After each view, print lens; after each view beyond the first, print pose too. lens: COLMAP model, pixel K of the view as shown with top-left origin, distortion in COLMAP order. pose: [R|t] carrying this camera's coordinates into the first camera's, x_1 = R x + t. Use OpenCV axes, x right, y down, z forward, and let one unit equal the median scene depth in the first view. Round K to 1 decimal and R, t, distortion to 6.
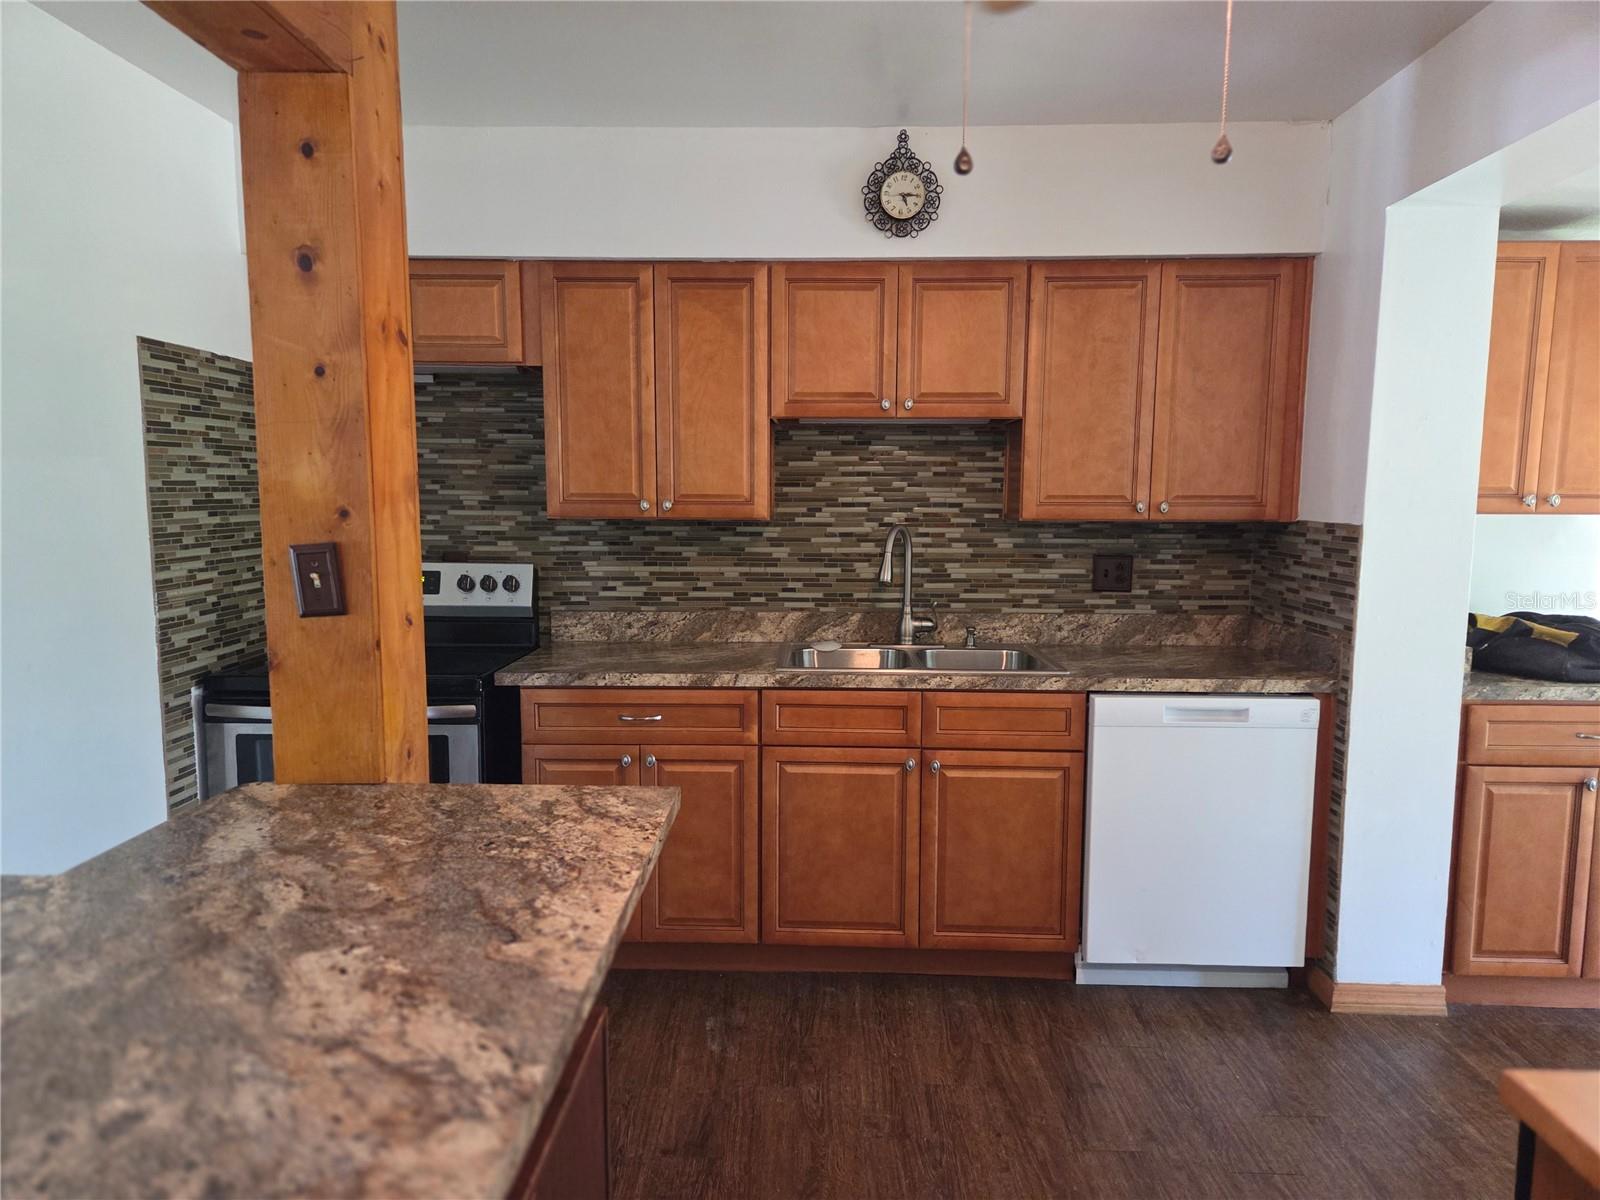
lens RADIAL K [[1086.2, 0, 799.4], [0, 1086.2, 606.8], [0, 0, 1]] dist [0.050619, -0.040081]
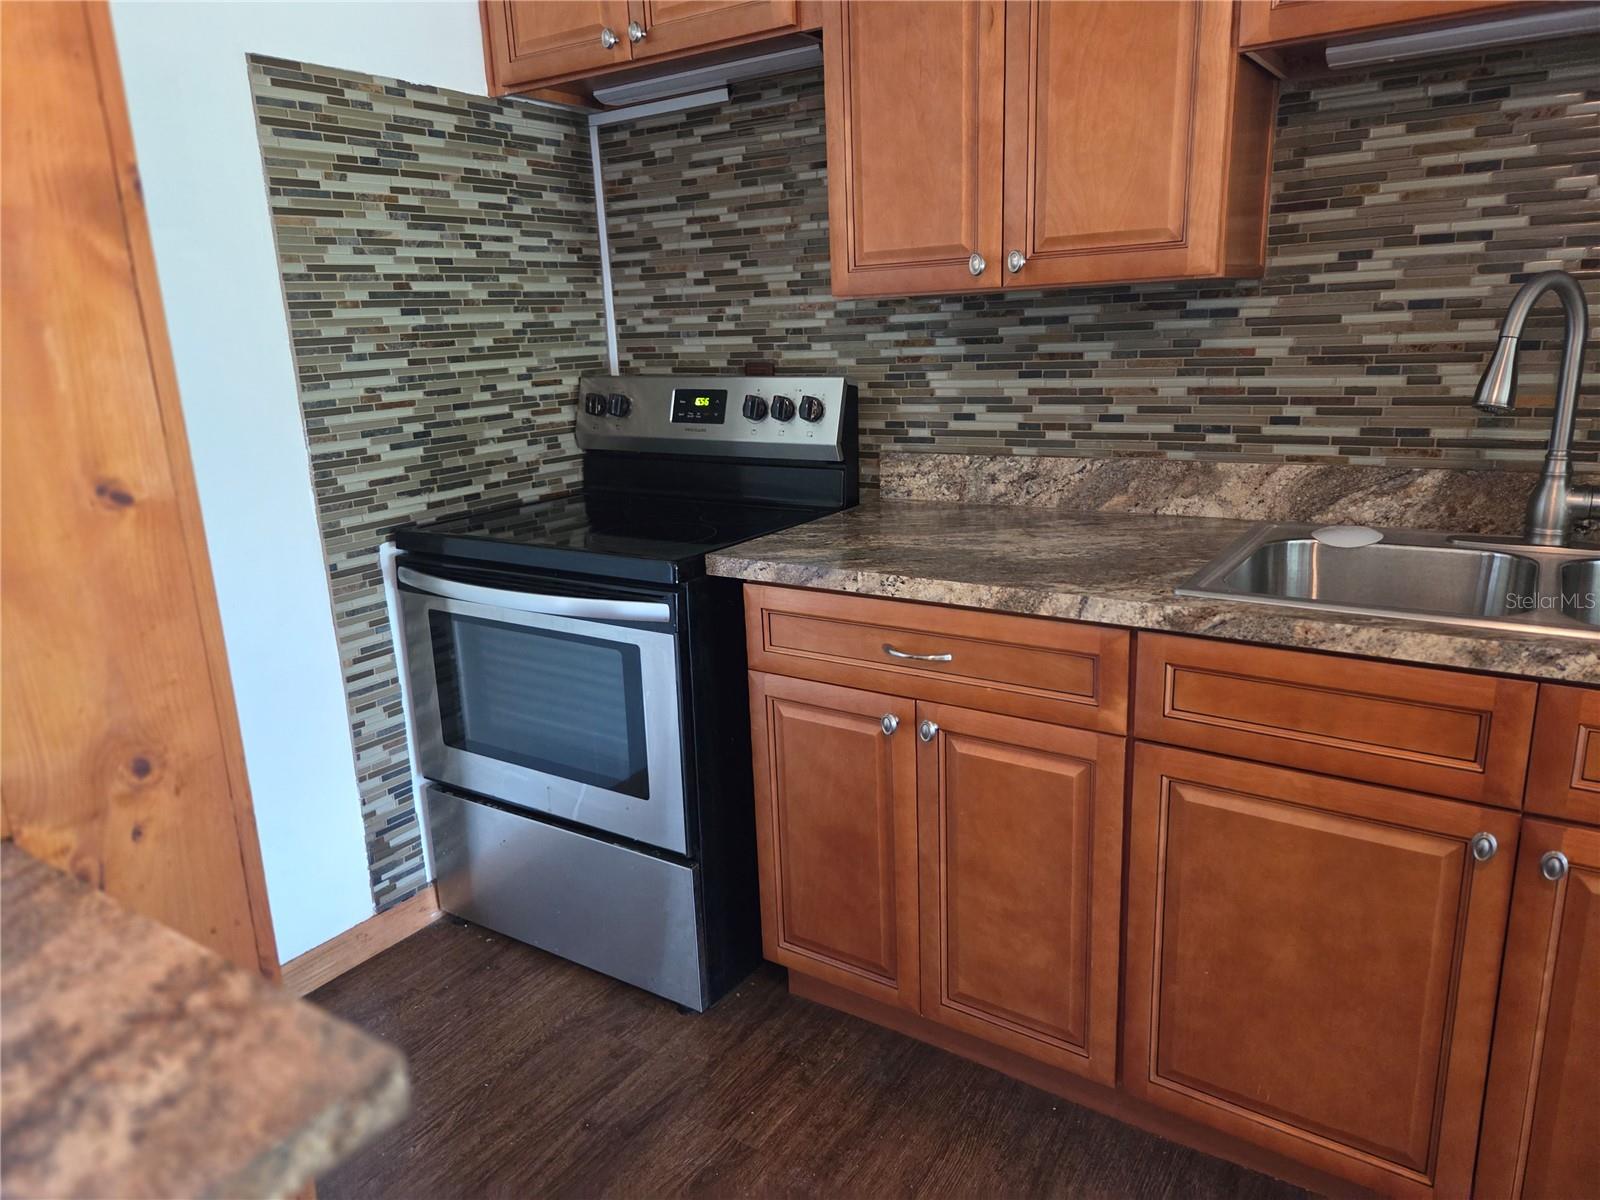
lens RADIAL K [[1086.2, 0, 768.5], [0, 1086.2, 599.8], [0, 0, 1]] dist [0.050619, -0.040081]
pose [[0.835637, 0.098927, -0.540299, 0.088241], [-0.013079, 0.986952, 0.160480, -0.013974], [0.549126, -0.127037, 0.826028, 0.488060]]
